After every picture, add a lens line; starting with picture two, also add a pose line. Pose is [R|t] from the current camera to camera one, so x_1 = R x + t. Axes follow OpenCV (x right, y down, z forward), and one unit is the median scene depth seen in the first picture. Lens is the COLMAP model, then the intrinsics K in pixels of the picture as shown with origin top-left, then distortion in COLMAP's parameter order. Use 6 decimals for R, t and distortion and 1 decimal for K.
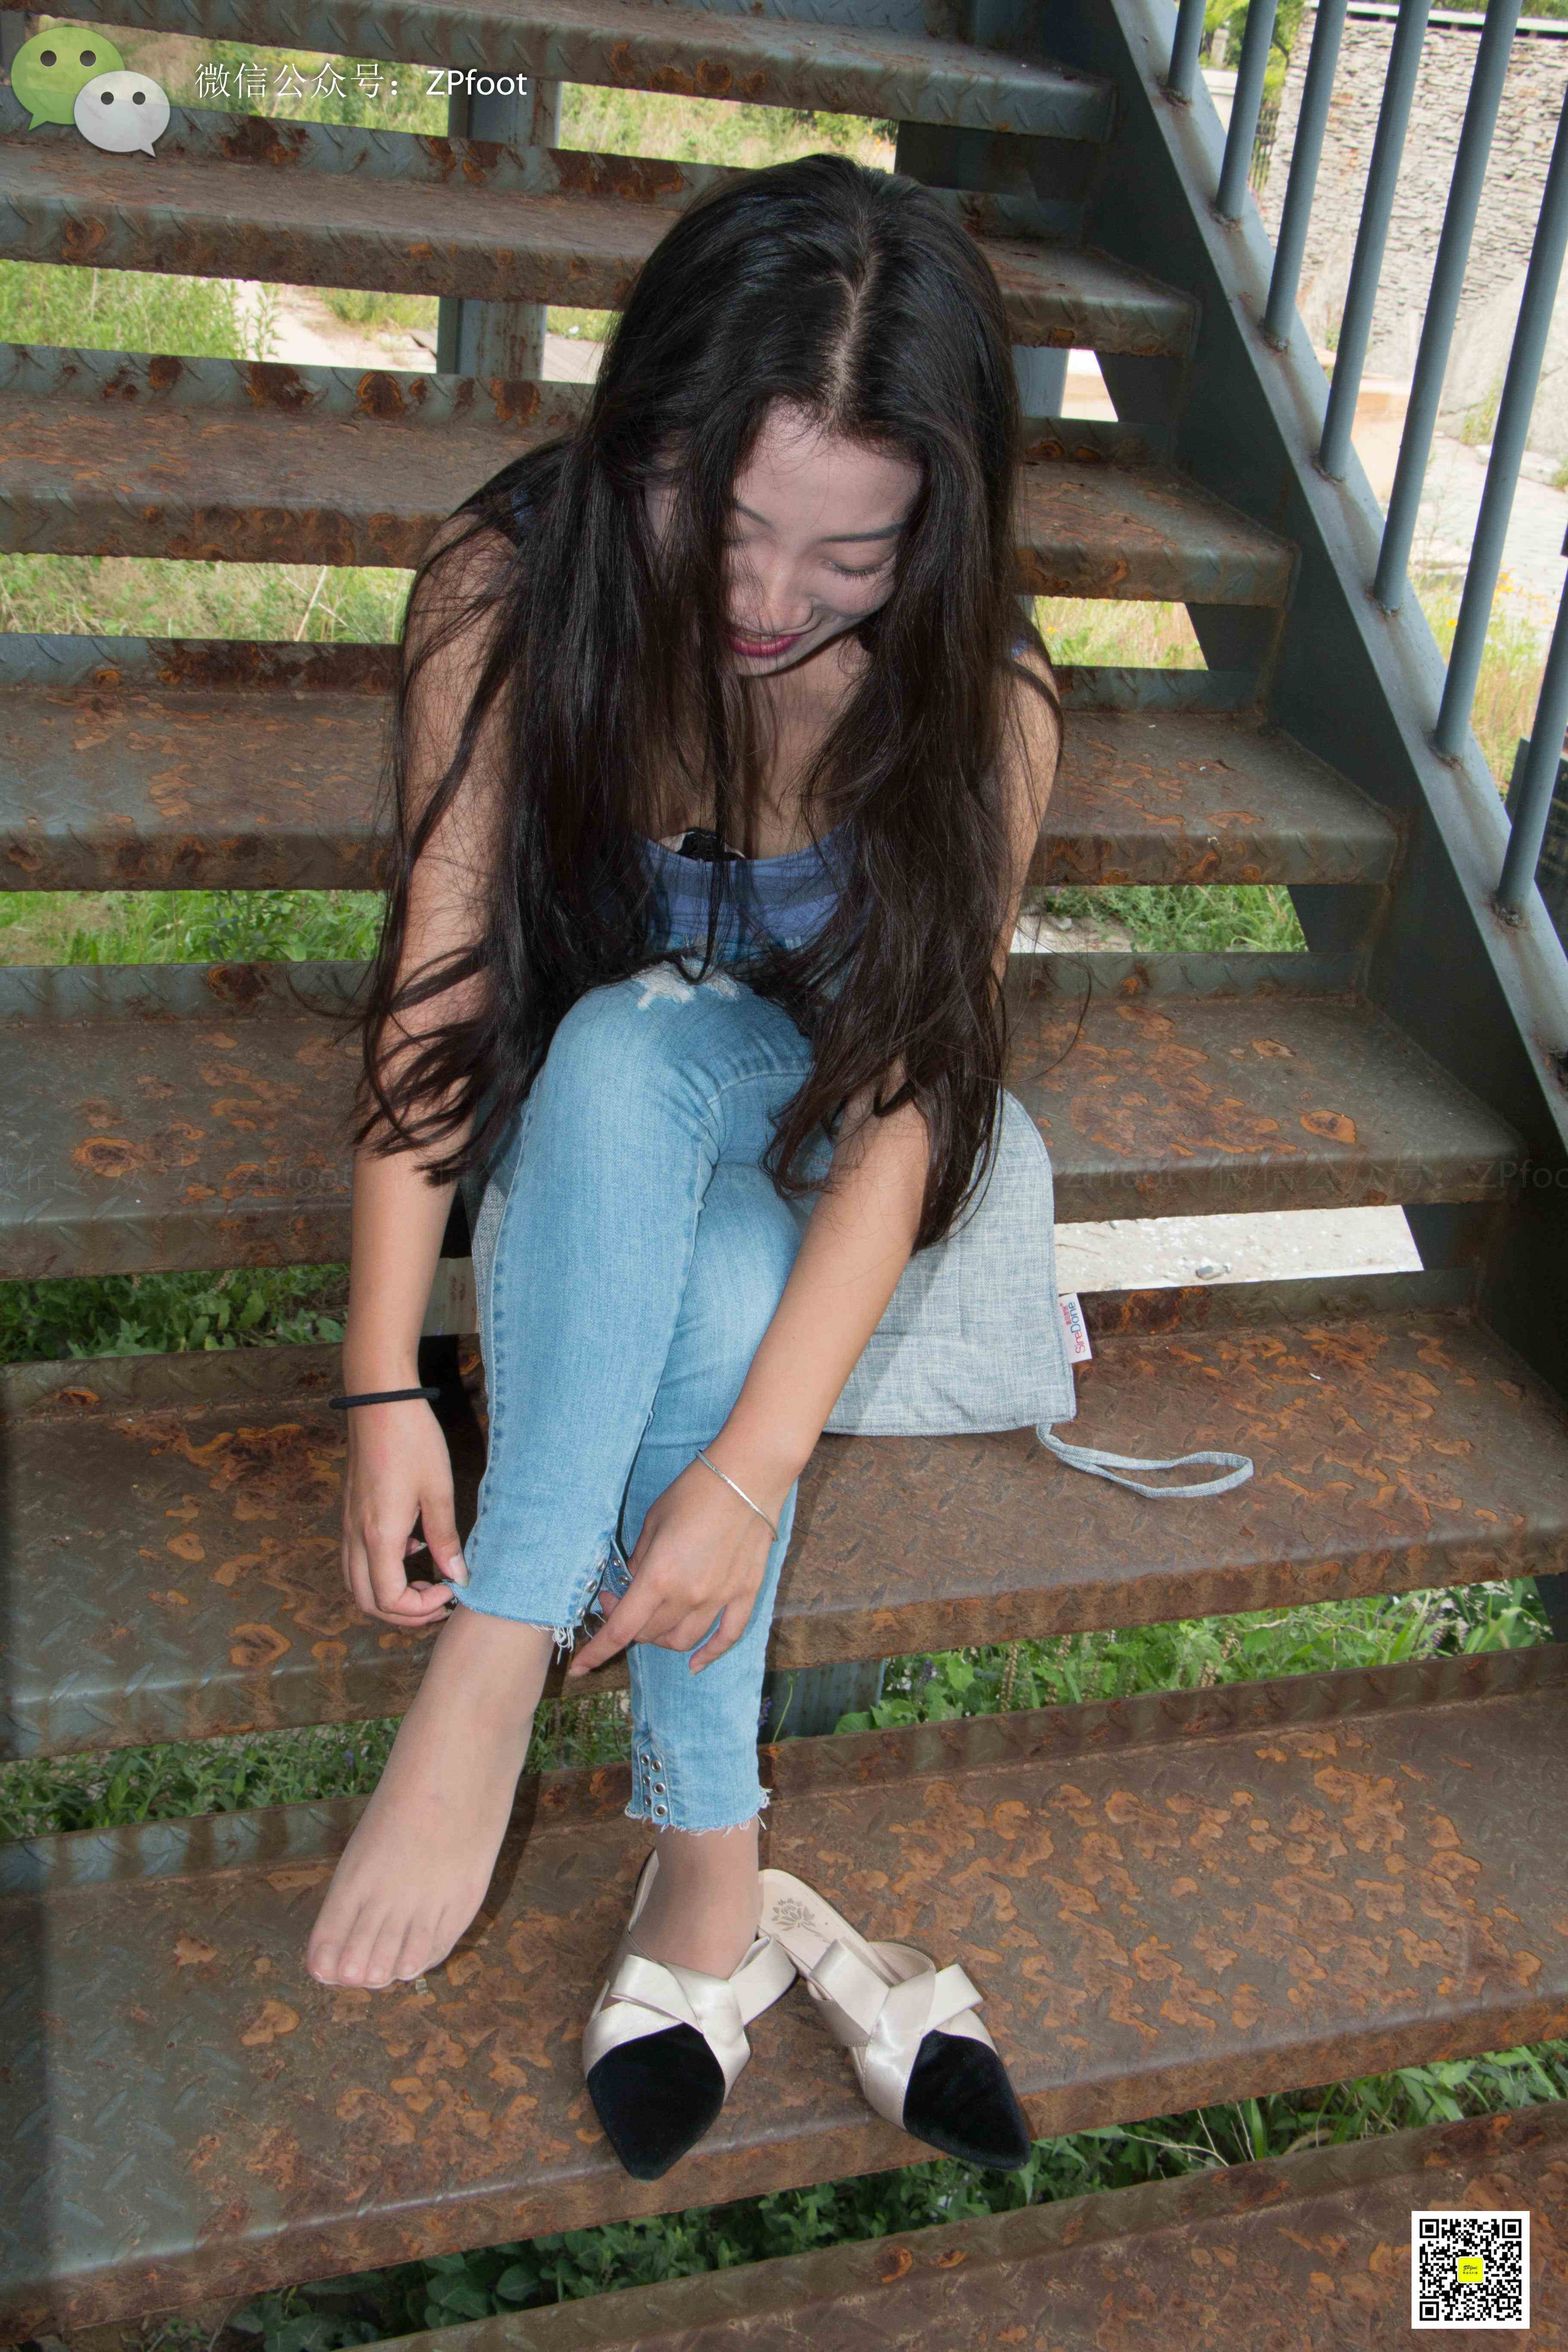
lens RADIAL K [[2586.9, 0, 790.2], [0, 2586.9, 1209.8], [0, 0, 1]] dist [-0.098101, 0.311020]
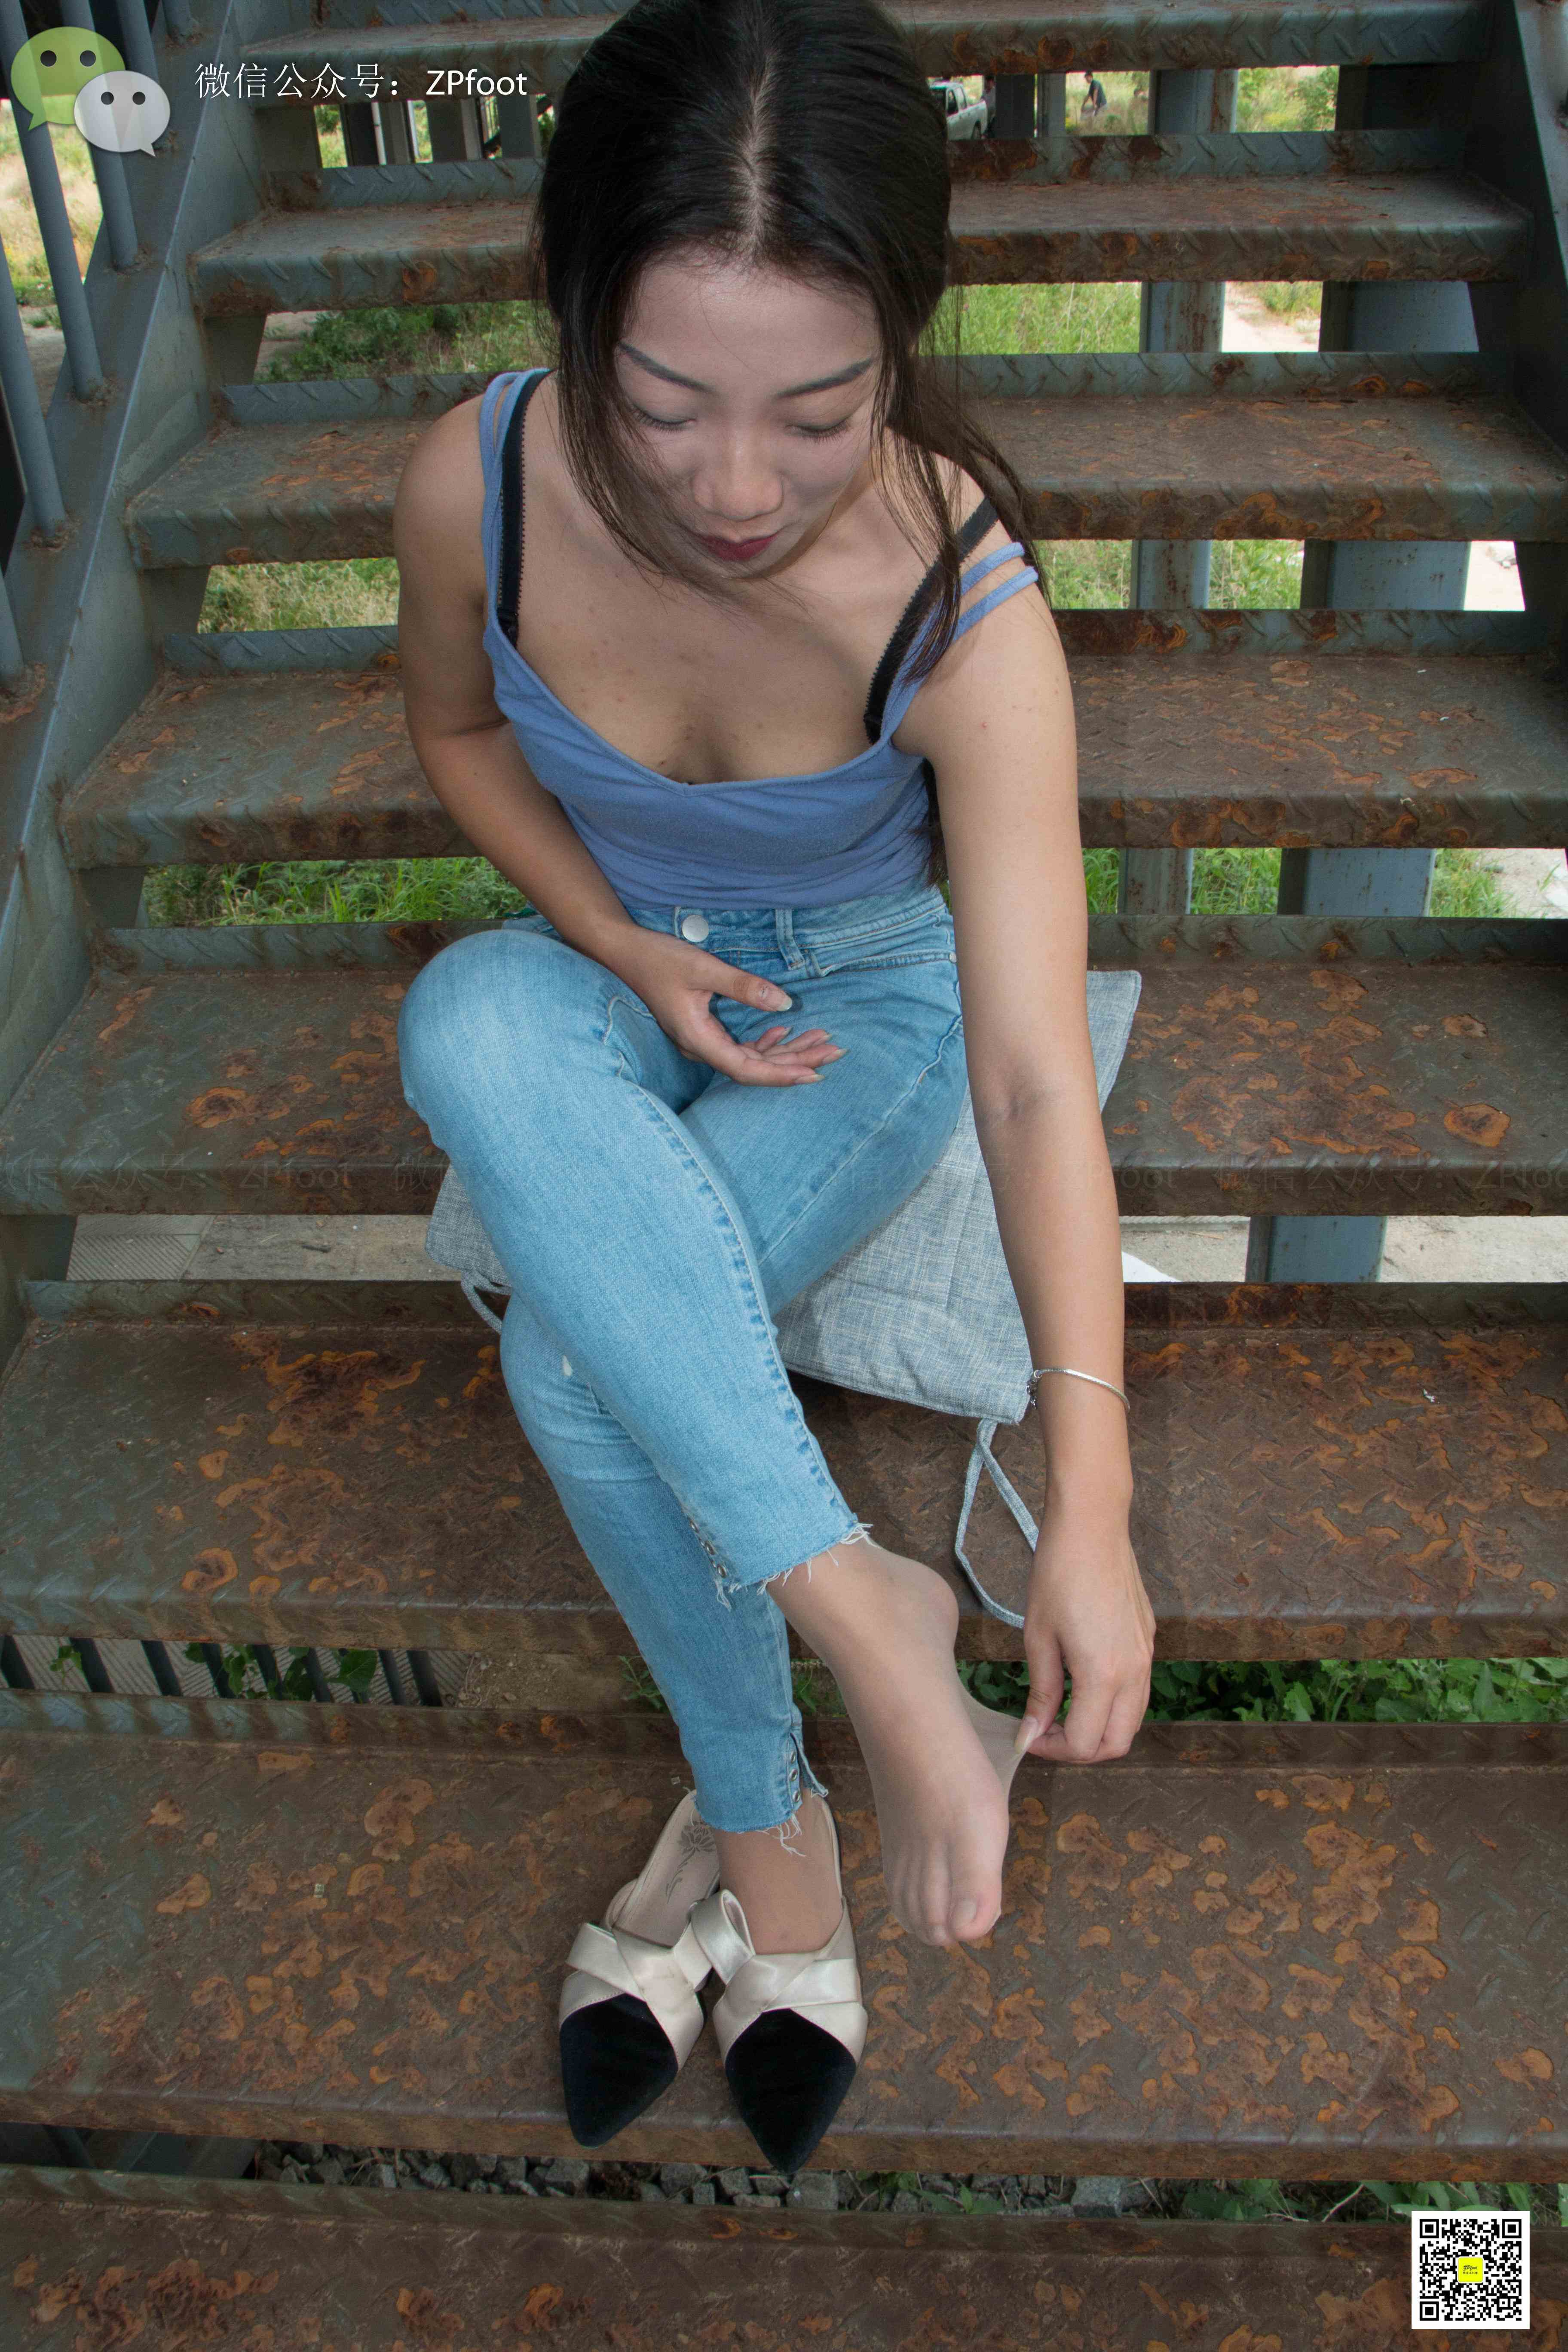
lens RADIAL K [[1899.8, 0, 791.9], [0, 1899.8, 1204.1], [0, 0, 1]] dist [-0.190072, 0.155108]
pose [[0.905783, 0.088826, -0.414328, 0.303859], [-0.039042, 0.991118, 0.127129, -0.090543], [0.421940, -0.098975, 0.901205, 0.345474]]
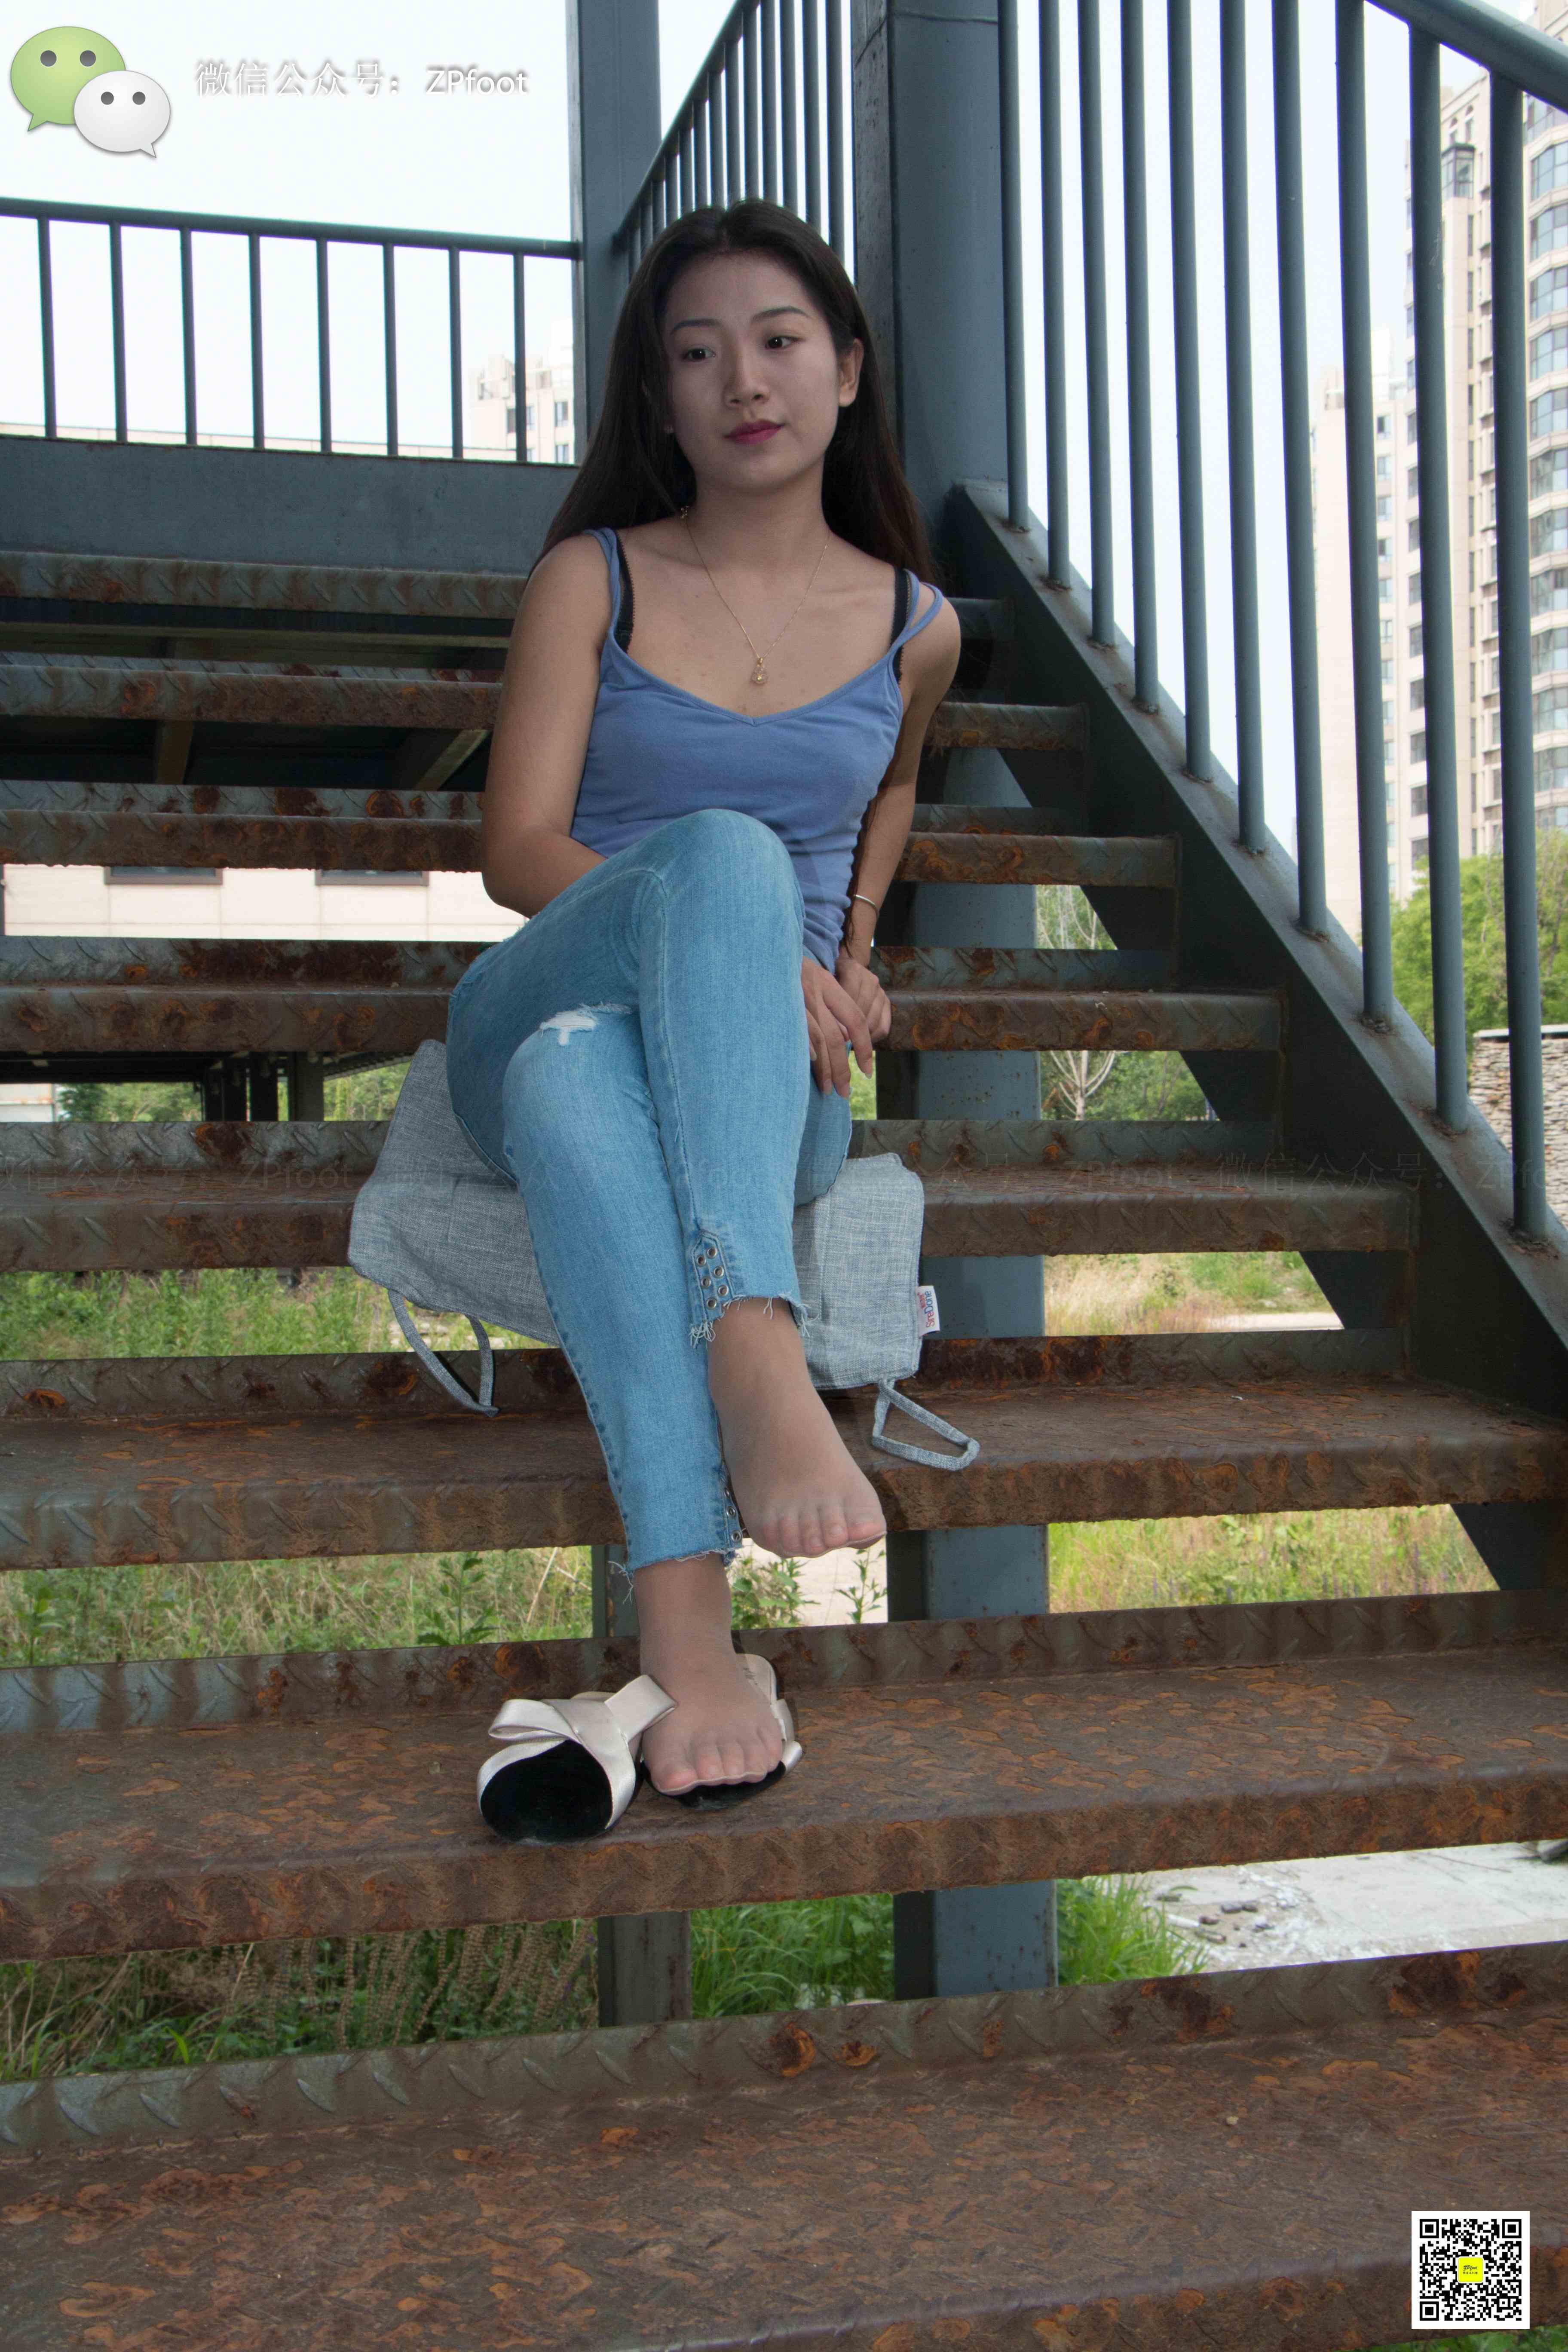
lens RADIAL K [[2633.5, 0, 792.1], [0, 2633.5, 1210.2], [0, 0, 1]] dist [-0.084530, 0.292433]
pose [[0.988171, -0.122043, -0.092859, 0.152655], [0.072868, 0.906474, -0.415927, 0.480615], [0.134935, 0.404241, 0.904645, -0.013318]]
